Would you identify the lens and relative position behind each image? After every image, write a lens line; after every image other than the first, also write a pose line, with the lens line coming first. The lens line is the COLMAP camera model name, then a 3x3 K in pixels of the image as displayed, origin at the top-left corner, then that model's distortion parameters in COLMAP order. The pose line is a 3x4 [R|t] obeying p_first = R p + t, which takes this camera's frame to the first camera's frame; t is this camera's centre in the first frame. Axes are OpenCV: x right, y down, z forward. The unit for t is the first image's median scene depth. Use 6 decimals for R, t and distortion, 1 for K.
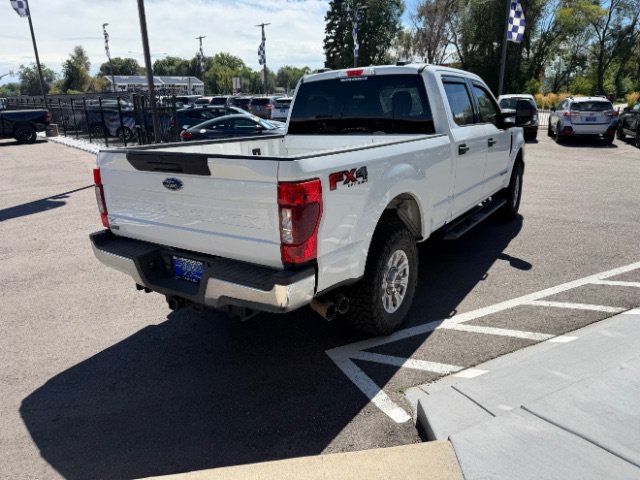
lens RADIAL K [[453.6, 0, 318.7], [0, 453.6, 249.3], [0, 0, 1]] dist [0.030215, -0.035421]
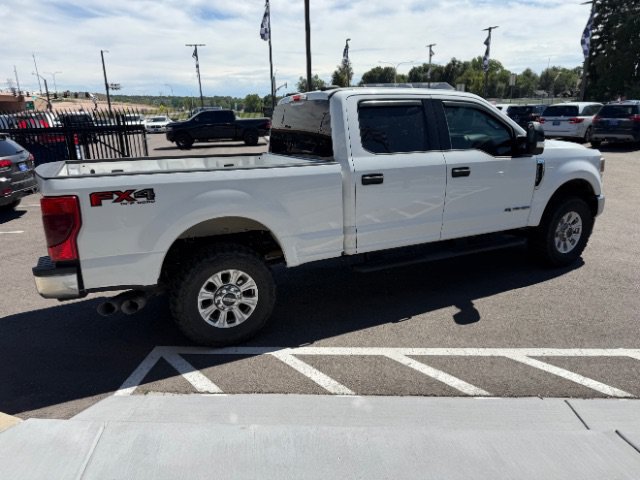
lens RADIAL K [[453.6, 0, 318.7], [0, 453.6, 249.3], [0, 0, 1]] dist [0.030215, -0.035421]
pose [[0.863518, 0.148324, -0.482014, 0.199941], [-0.152809, 0.987794, 0.030207, -0.025286], [0.480611, 0.047572, 0.875643, 0.040401]]
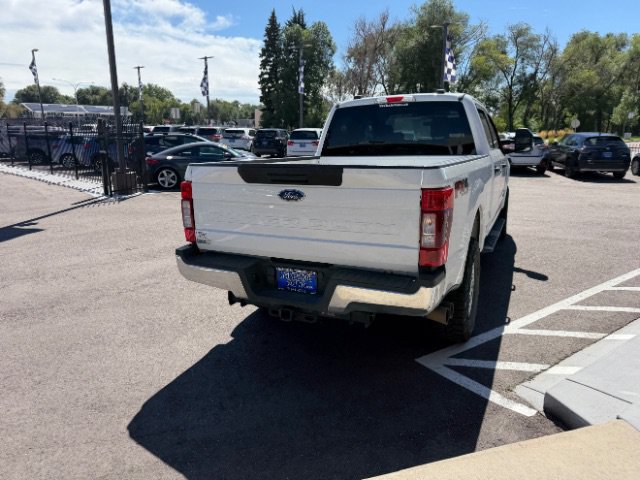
lens RADIAL K [[454.6, 0, 317.8], [0, 454.6, 240.5], [0, 0, 1]] dist [0.034121, -0.037545]
pose [[0.988237, -0.015491, 0.152145, -0.080060], [0.028639, 0.996003, -0.084609, 0.008830], [-0.150227, 0.087971, 0.984730, -0.000757]]
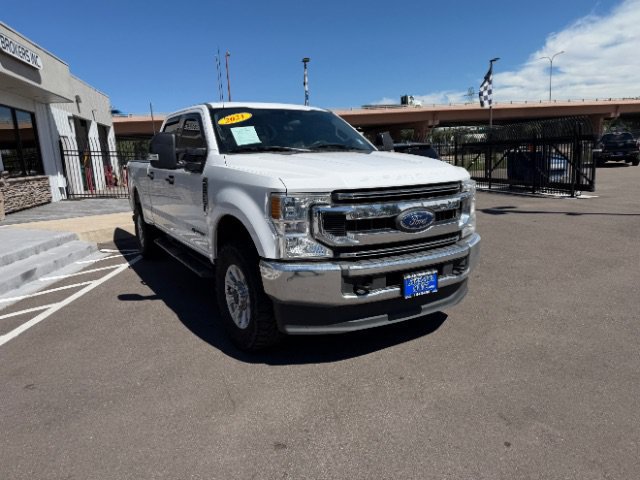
lens RADIAL K [[454.6, 0, 317.8], [0, 454.6, 240.5], [0, 0, 1]] dist [0.034121, -0.037545]
pose [[-0.423770, 0.213436, -0.880264, 0.380128], [-0.229953, 0.914648, 0.332475, -0.172627], [0.876094, 0.343312, -0.338520, 0.558956]]
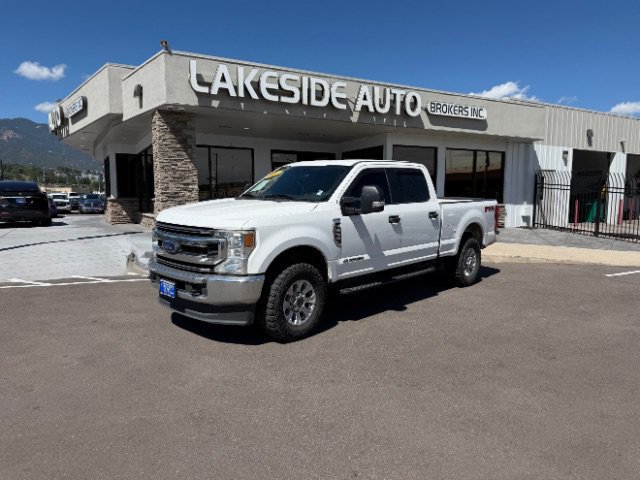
lens RADIAL K [[454.6, 0, 317.8], [0, 454.6, 240.5], [0, 0, 1]] dist [0.034121, -0.037545]
pose [[-0.985084, -0.003332, 0.172043, 0.013915], [0.067877, 0.911215, 0.406301, -0.251388], [-0.158122, 0.411918, -0.897397, 0.799442]]
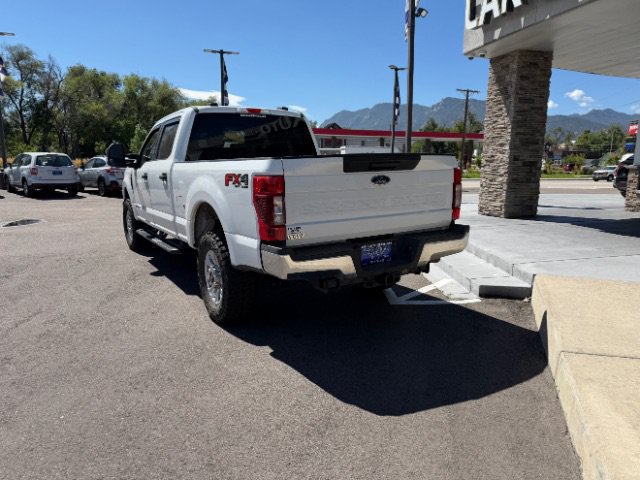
lens RADIAL K [[453.6, 0, 318.7], [0, 453.6, 249.3], [0, 0, 1]] dist [0.030215, -0.035421]
pose [[0.411007, -0.150829, 0.899068, -0.291915], [0.277107, 0.960223, 0.034410, -0.009965], [-0.868496, 0.234995, 0.436454, 0.125293]]
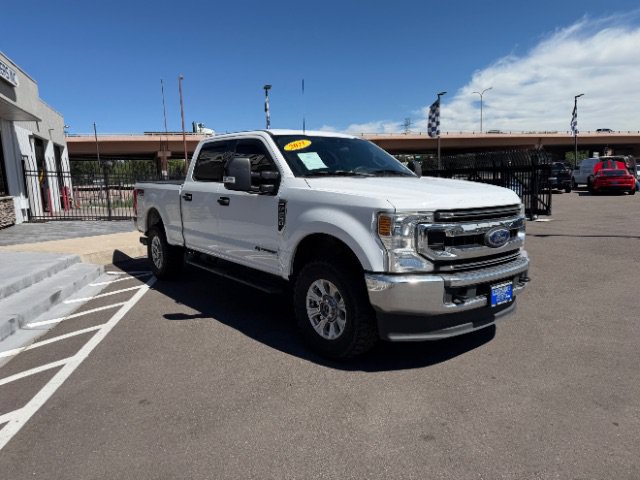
lens RADIAL K [[454.6, 0, 317.8], [0, 454.6, 240.5], [0, 0, 1]] dist [0.034121, -0.037545]
pose [[-0.305973, 0.168462, -0.937017, 0.427777], [-0.262137, 0.931269, 0.253027, -0.156469], [0.915240, 0.323046, -0.240783, 0.496921]]
